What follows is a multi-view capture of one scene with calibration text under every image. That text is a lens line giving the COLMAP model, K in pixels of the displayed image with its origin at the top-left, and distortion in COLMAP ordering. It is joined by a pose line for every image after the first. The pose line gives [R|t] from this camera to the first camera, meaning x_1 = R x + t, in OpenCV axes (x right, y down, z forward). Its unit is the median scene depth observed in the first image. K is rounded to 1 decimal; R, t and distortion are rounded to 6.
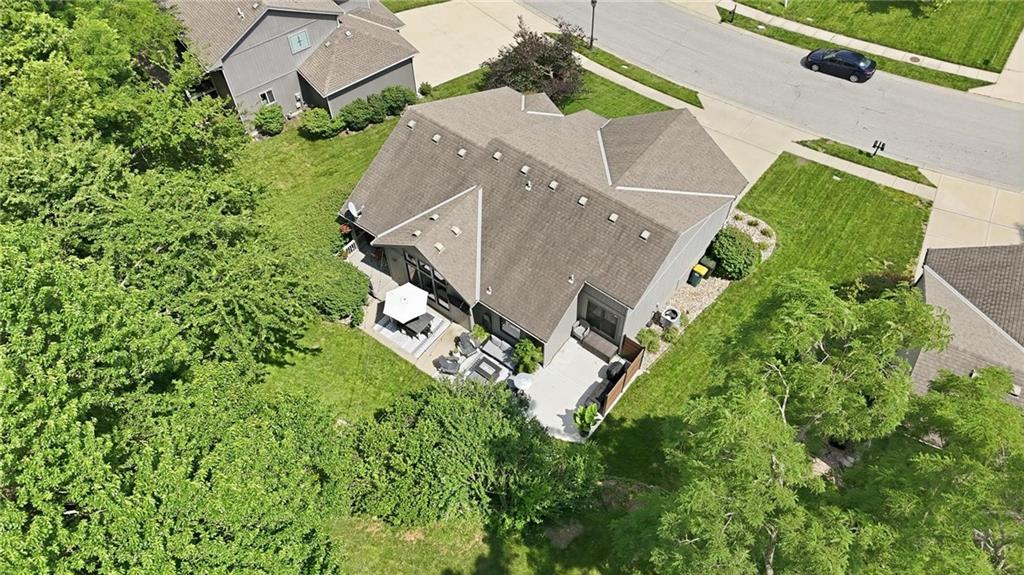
lens RADIAL K [[755.8, 0, 512.0], [0, 755.8, 287.5], [0, 0, 1]] dist [0.080305, -0.074871]
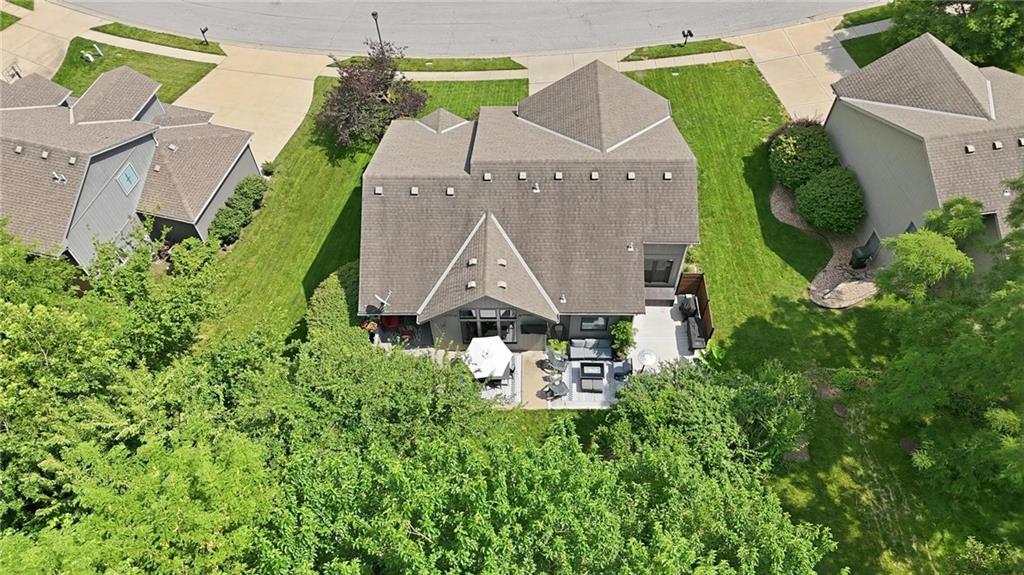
lens RADIAL K [[755.8, 0, 512.0], [0, 755.8, 287.5], [0, 0, 1]] dist [0.080305, -0.074871]
pose [[0.799168, -0.489466, 0.348933, -0.314157], [0.487355, 0.867396, 0.100542, -0.105268], [-0.351875, 0.089705, 0.931739, 0.084753]]
